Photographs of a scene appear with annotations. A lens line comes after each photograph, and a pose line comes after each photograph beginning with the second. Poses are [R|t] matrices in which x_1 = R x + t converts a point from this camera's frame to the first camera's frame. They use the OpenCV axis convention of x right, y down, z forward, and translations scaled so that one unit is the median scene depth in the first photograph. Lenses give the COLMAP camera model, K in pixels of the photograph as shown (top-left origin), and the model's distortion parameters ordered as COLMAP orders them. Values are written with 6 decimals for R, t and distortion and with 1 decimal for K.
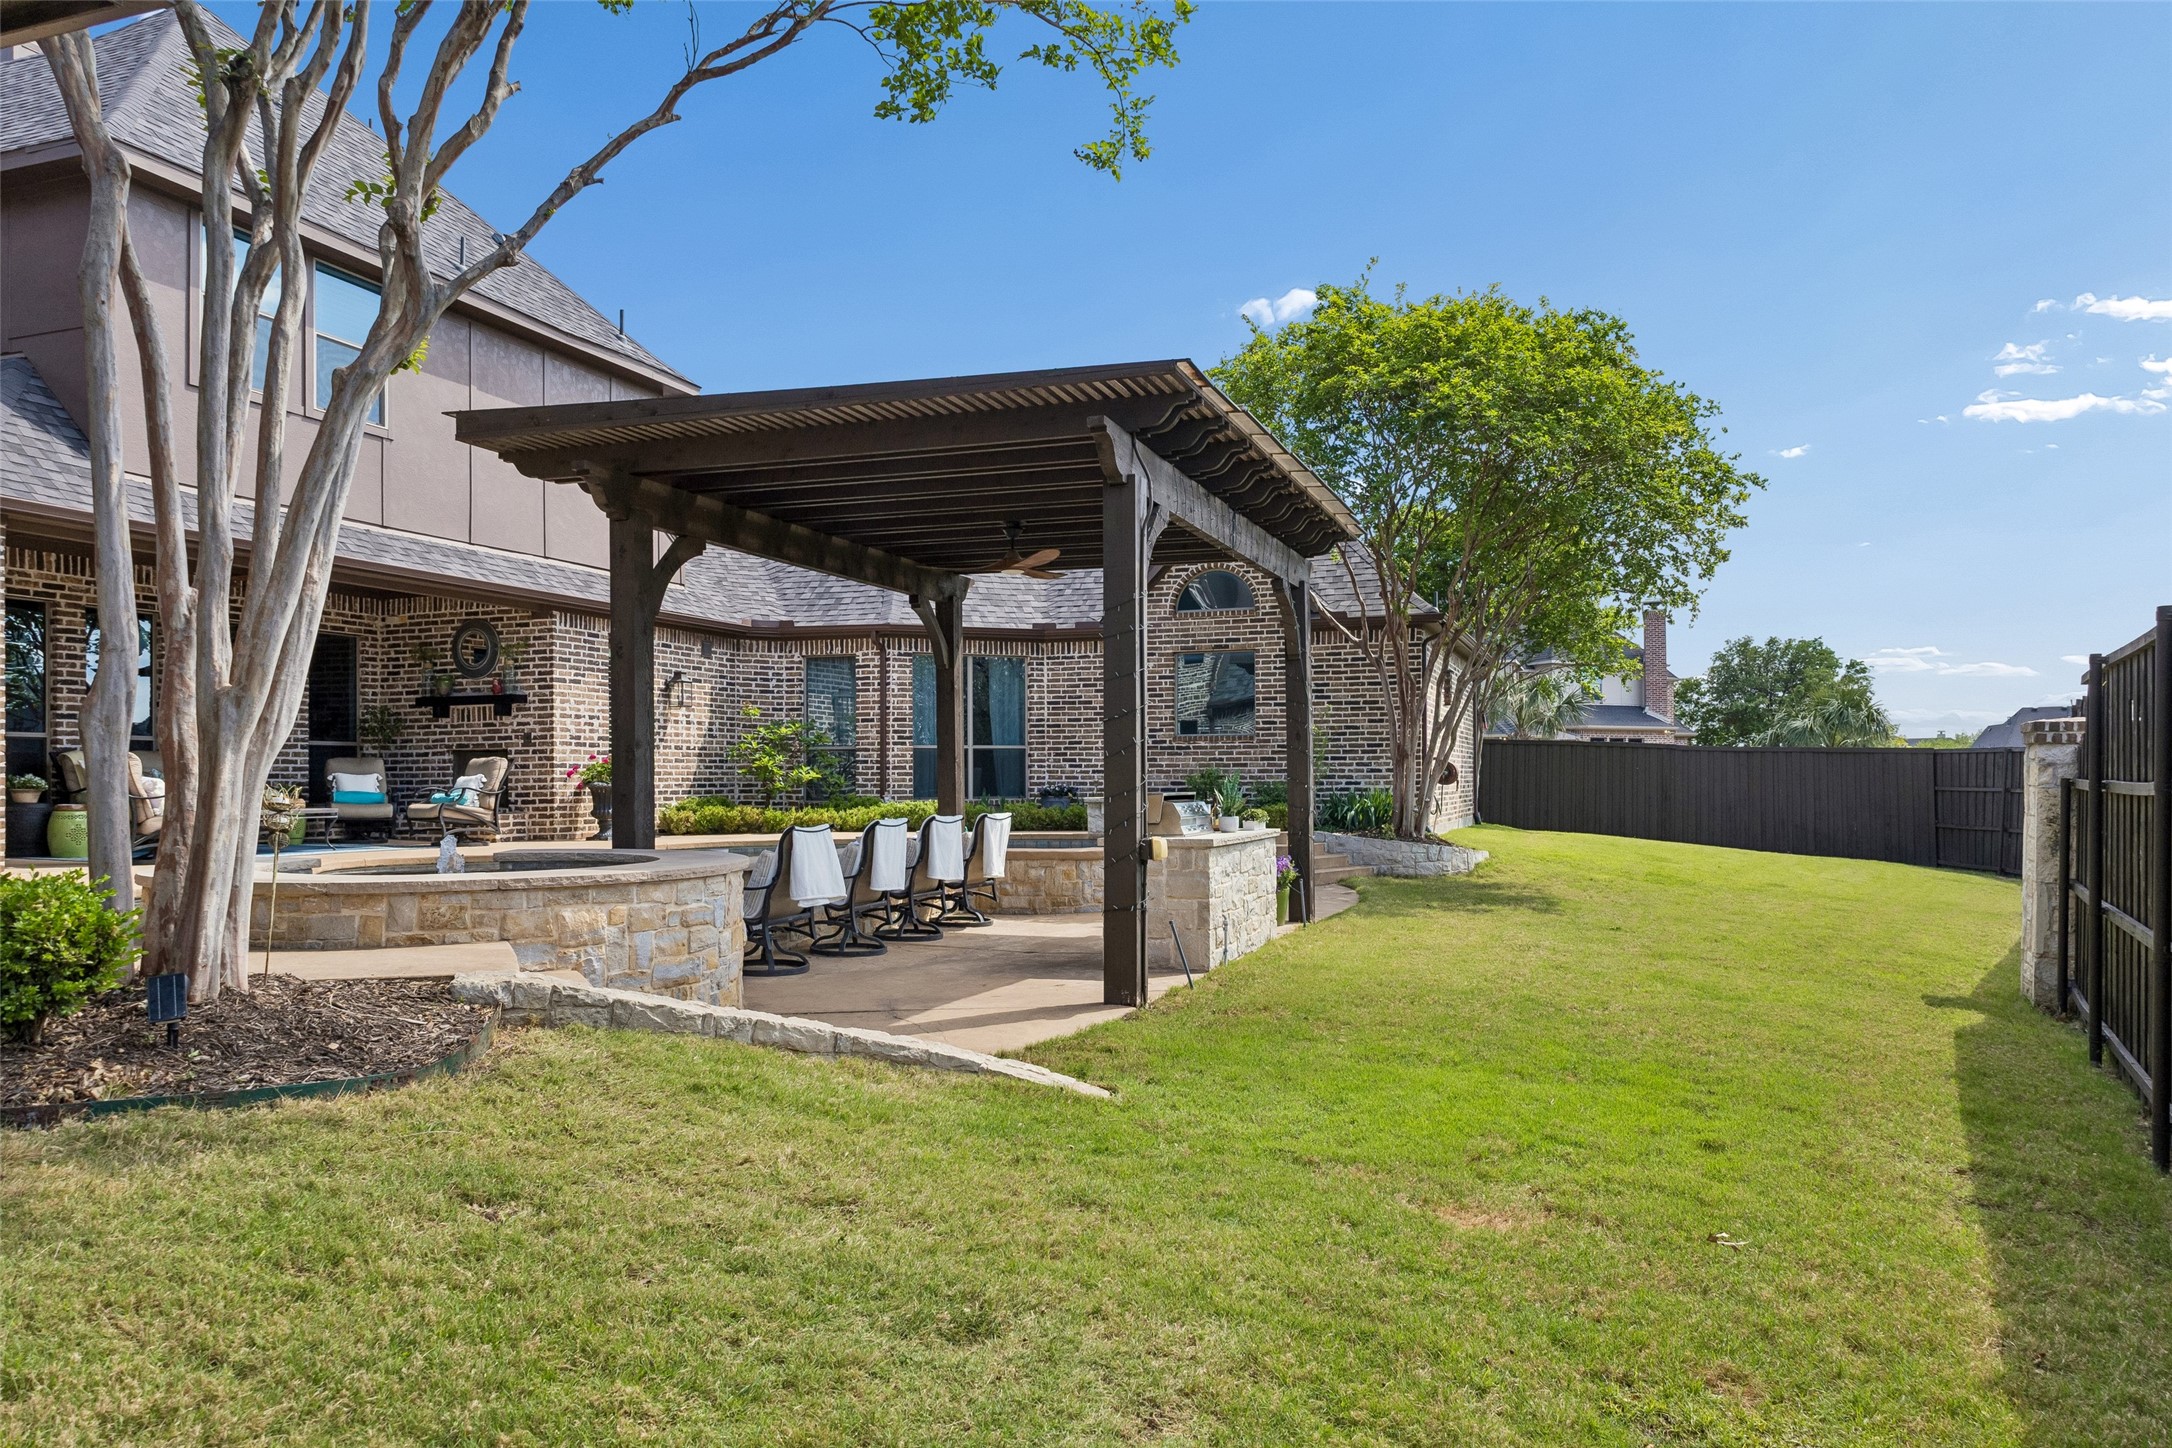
lens RADIAL K [[1437.6, 0, 1109.3], [0, 1437.6, 766.4], [0, 0, 1]] dist [-0.010063, 0.001558]
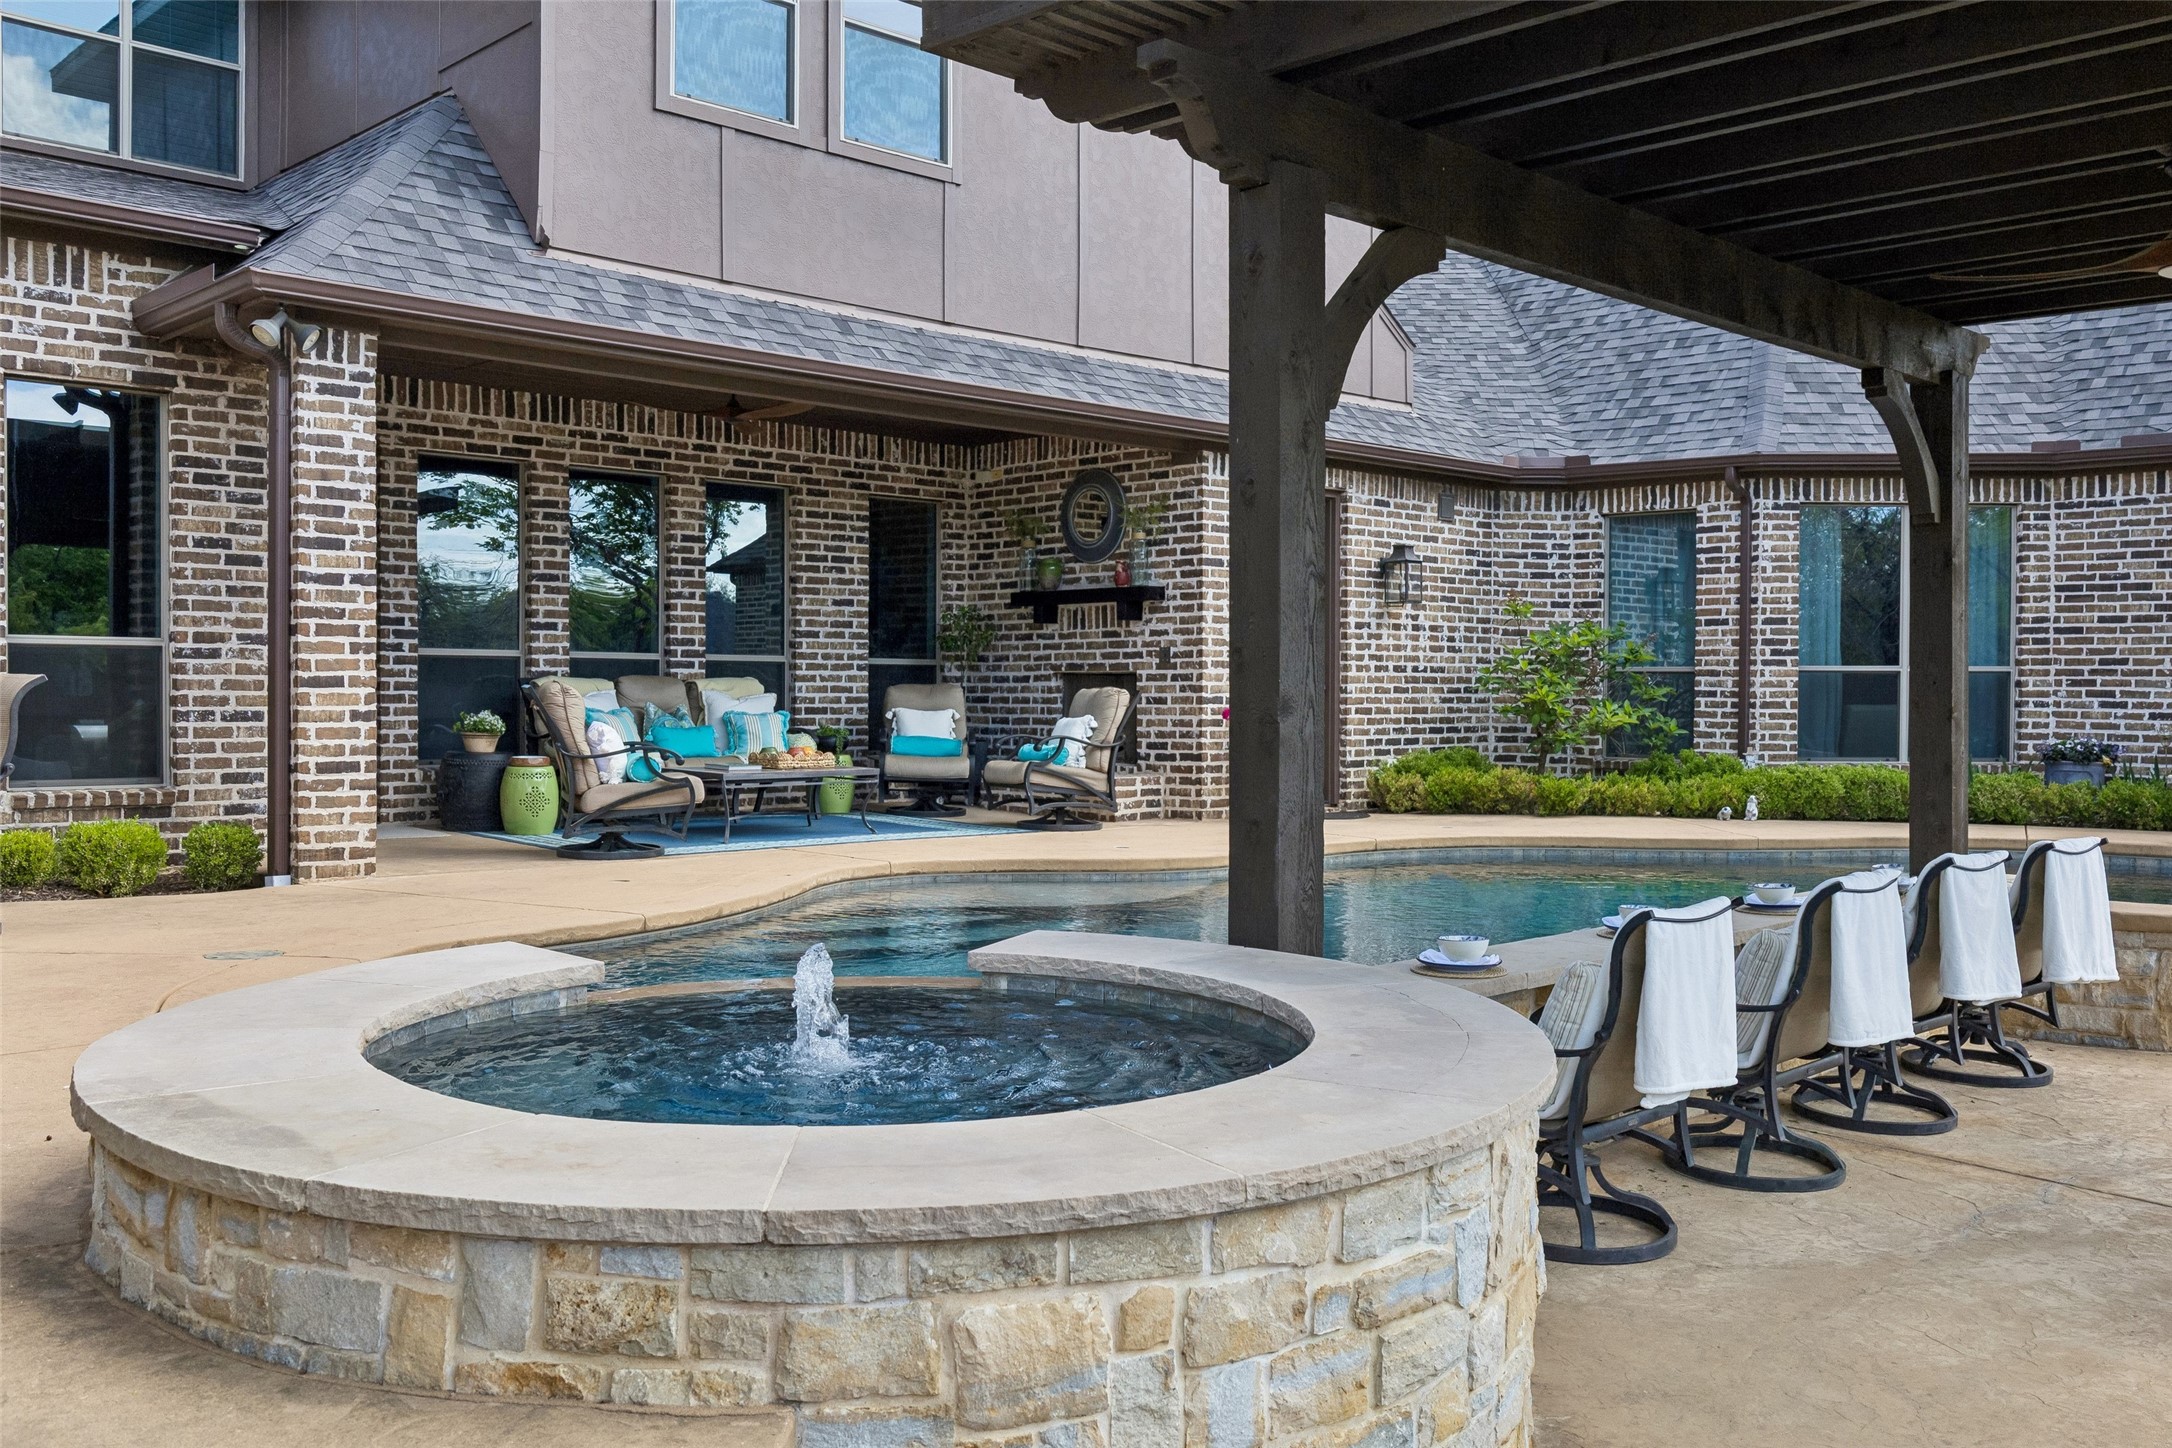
lens RADIAL K [[1860.0, 0, 1101.0], [0, 1860.0, 702.7], [0, 0, 1]] dist [-0.006499, -0.004150]
pose [[0.897548, 0.015000, -0.440661, -0.076228], [-0.007363, 0.999792, 0.019035, -0.015297], [0.440855, -0.013841, 0.897472, 0.274115]]
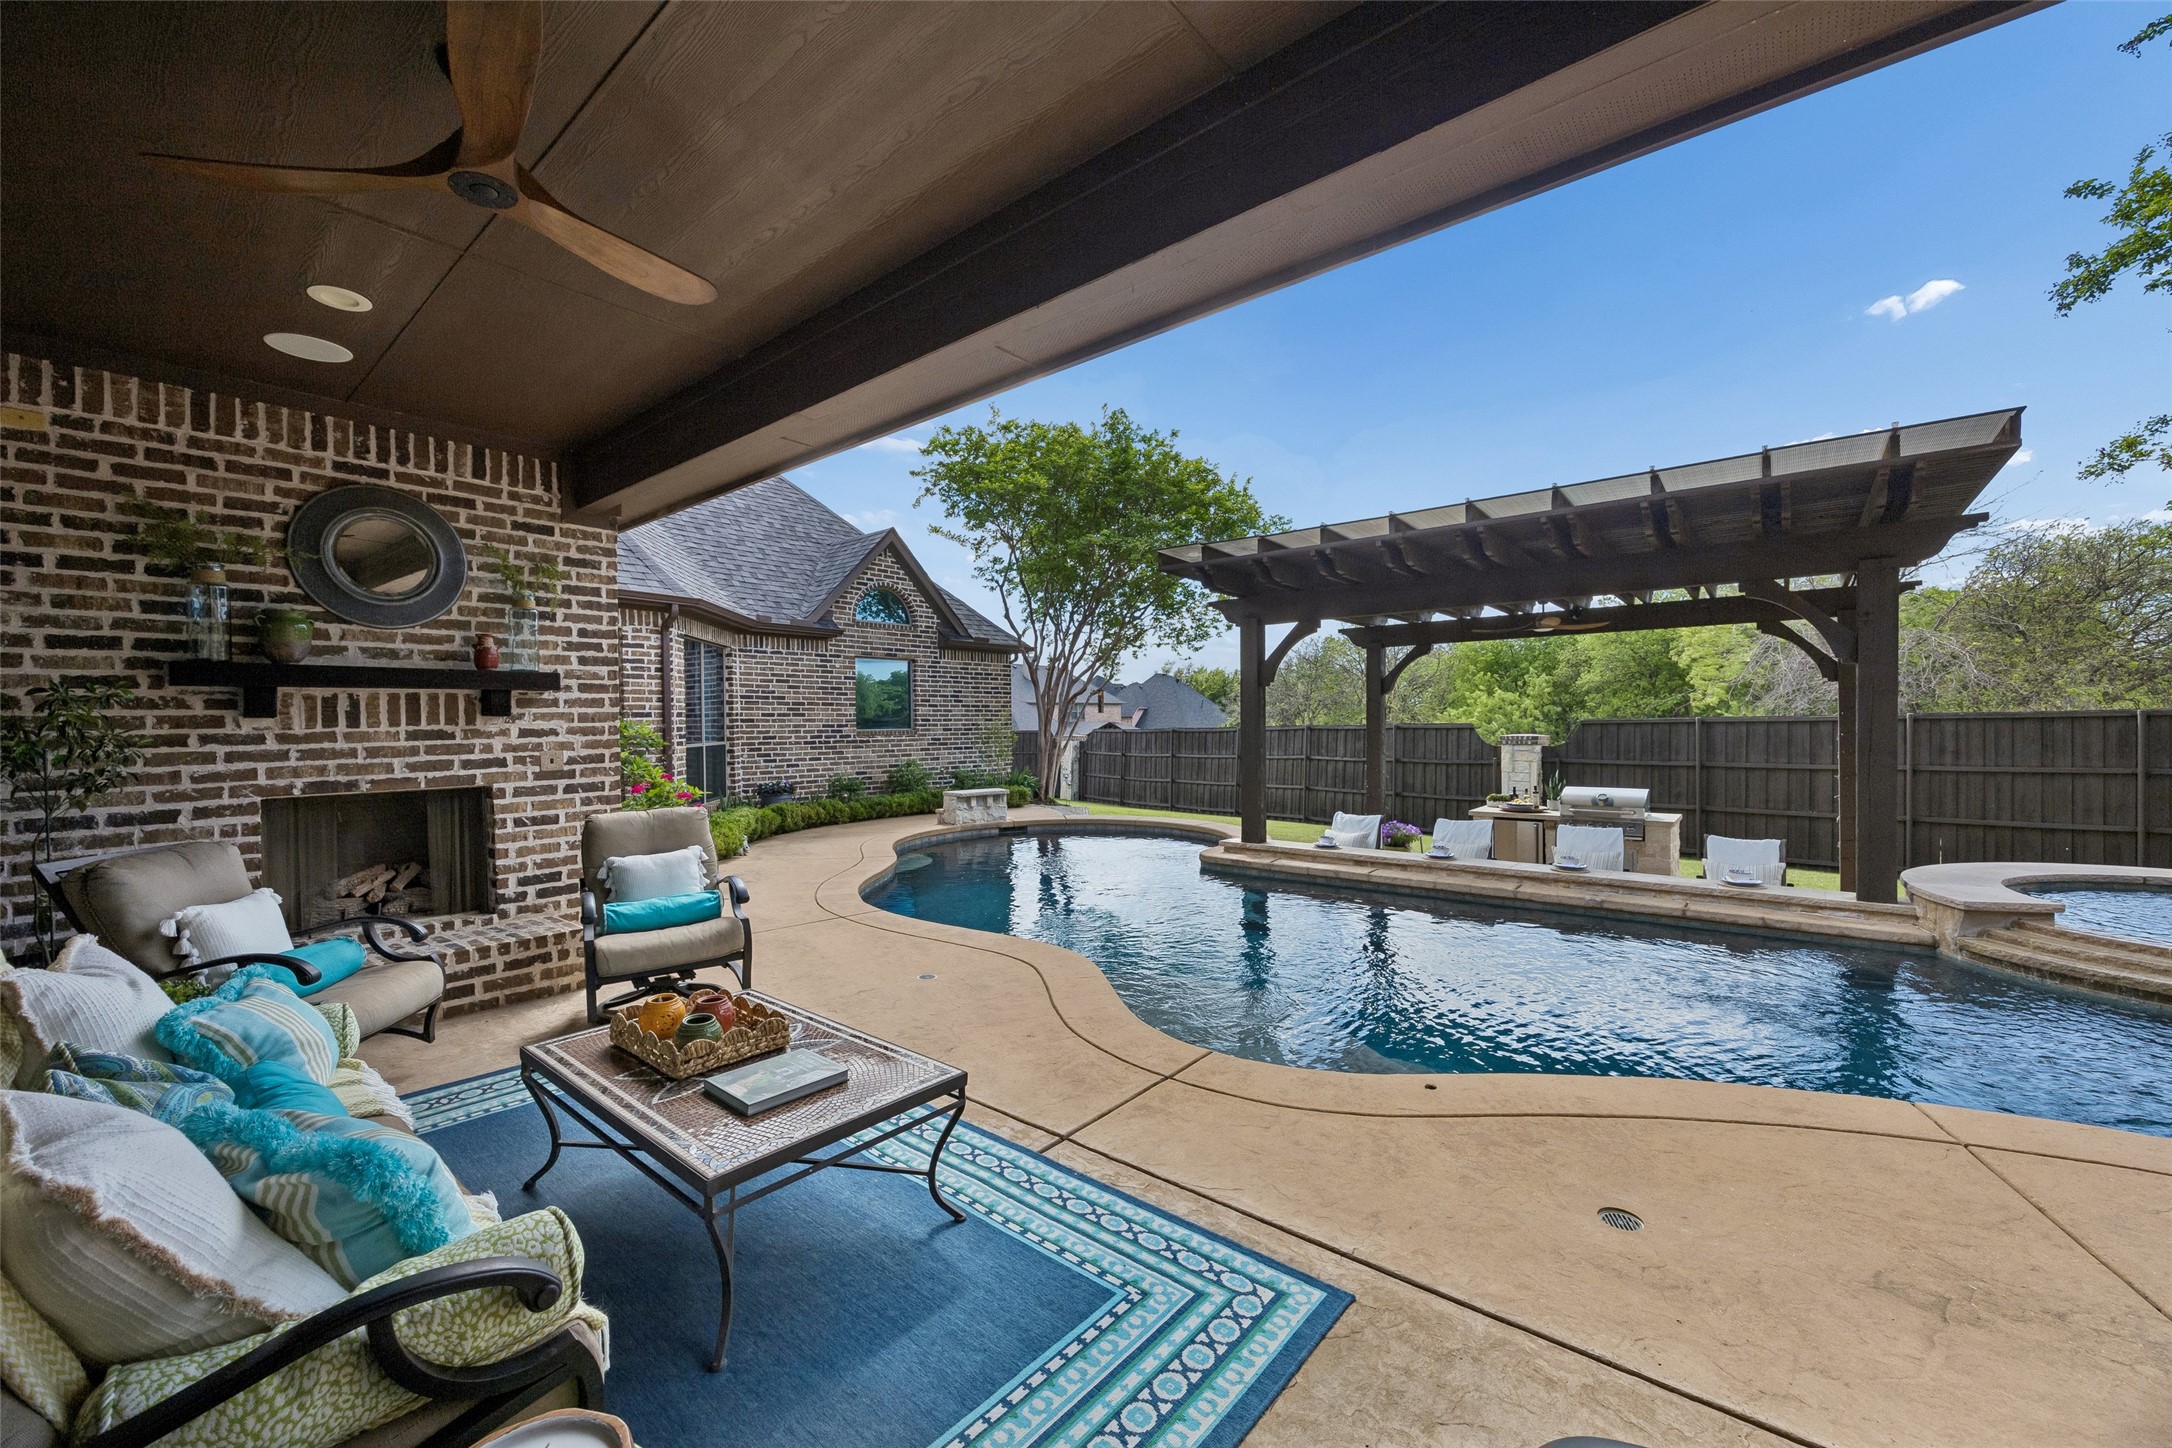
lens RADIAL K [[844.5, 0, 1079.2], [0, 844.5, 731.8], [0, 0, 1]] dist [-0.006234, 0.000775]
pose [[0.355776, -0.010839, 0.934508, -0.653915], [0.001395, 0.999938, 0.011067, -0.035159], [-0.934570, -0.002634, 0.355769, 0.778434]]
